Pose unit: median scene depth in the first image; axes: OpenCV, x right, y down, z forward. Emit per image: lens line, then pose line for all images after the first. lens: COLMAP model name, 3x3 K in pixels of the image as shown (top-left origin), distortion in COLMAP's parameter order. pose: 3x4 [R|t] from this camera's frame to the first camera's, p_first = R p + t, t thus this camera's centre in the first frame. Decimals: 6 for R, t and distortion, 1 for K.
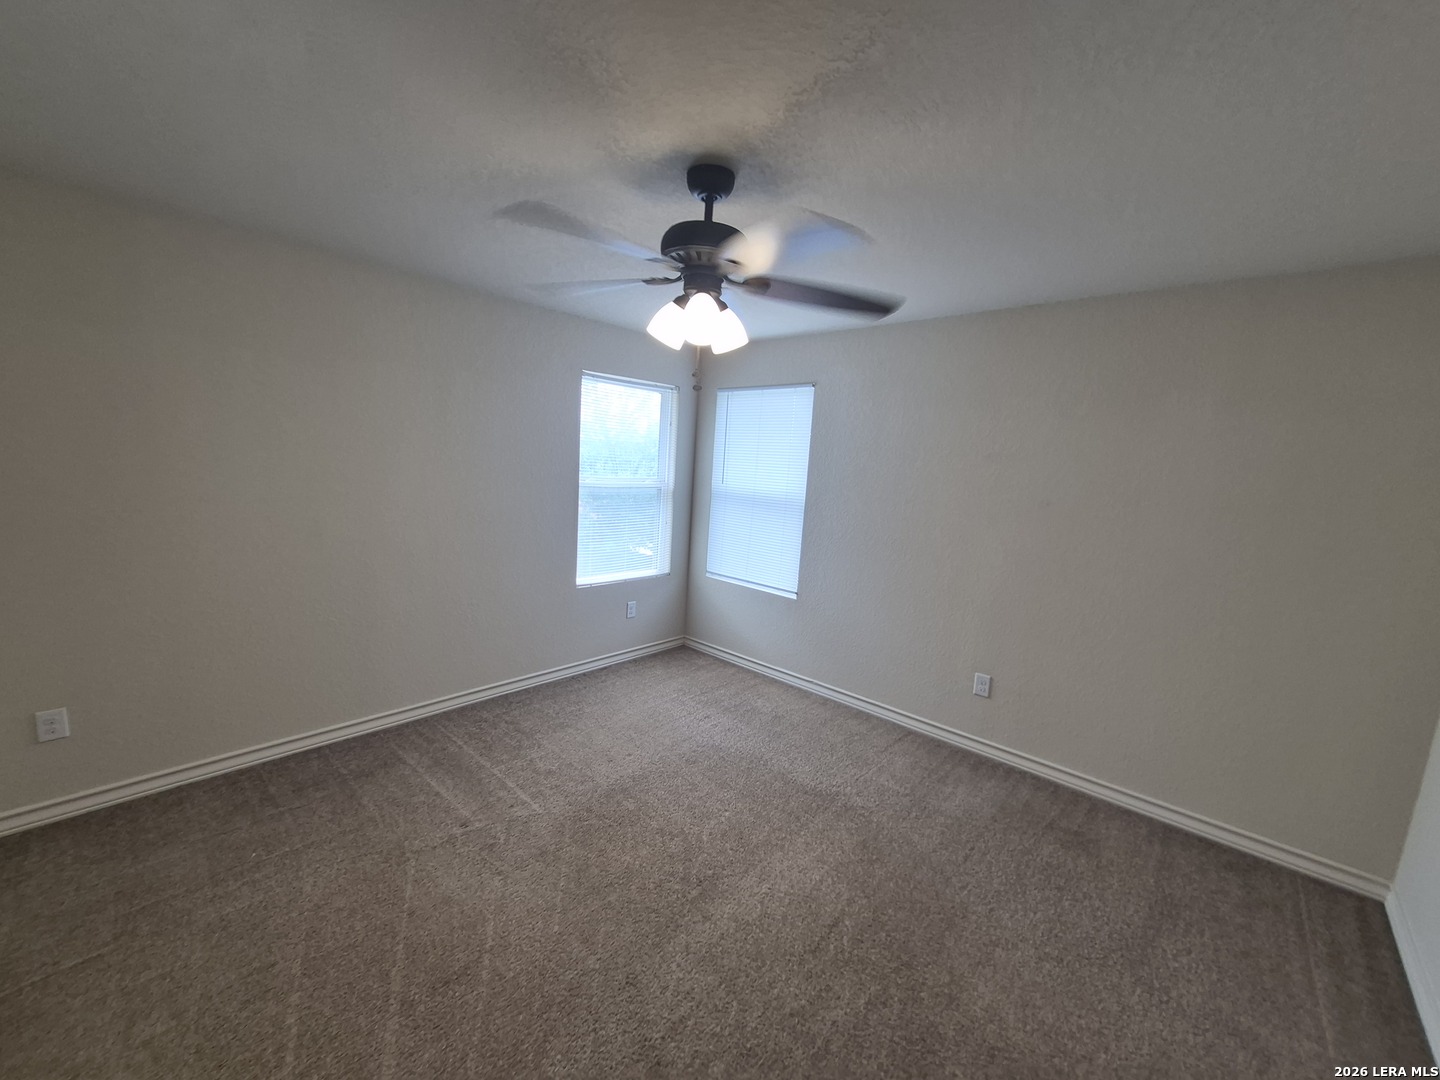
lens RADIAL K [[566.6, 0, 691.4], [0, 566.6, 529.2], [0, 0, 1]] dist [0.003477, 0.000817]
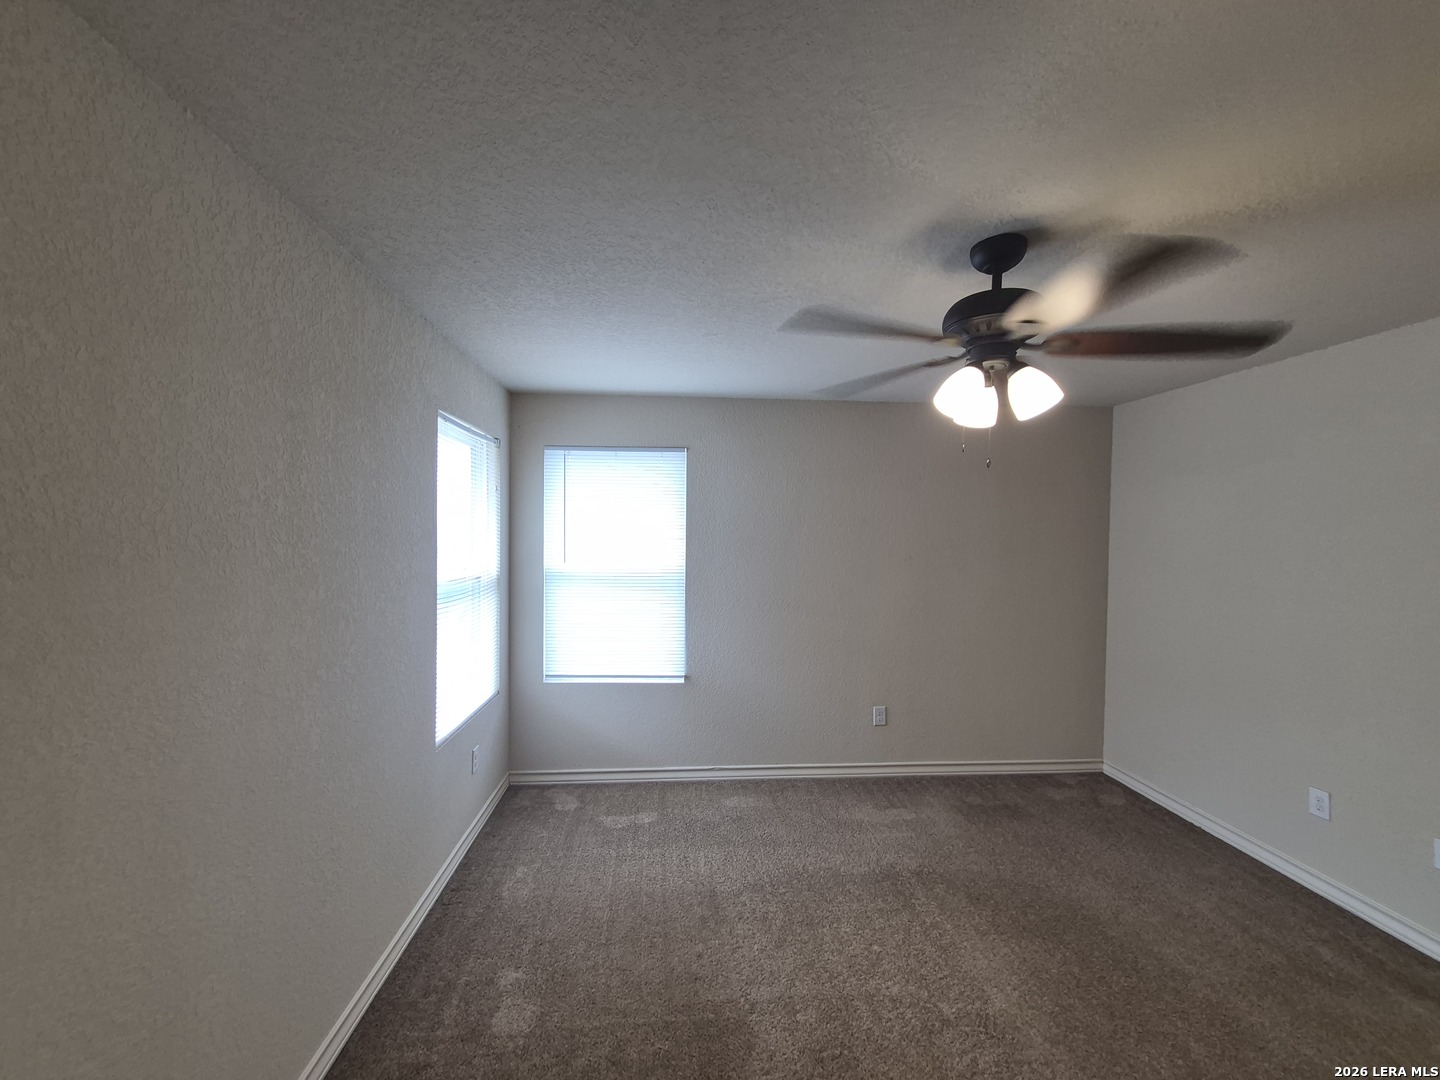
lens RADIAL K [[566.6, 0, 720.0], [0, 566.6, 540.0], [0, 0, 1]] dist [0.003477, 0.000817]
pose [[0.684157, -0.062016, 0.726694, -0.465772], [0.125493, 0.991528, -0.033531, -0.072403], [-0.718458, 0.114135, 0.686143, 0.356262]]
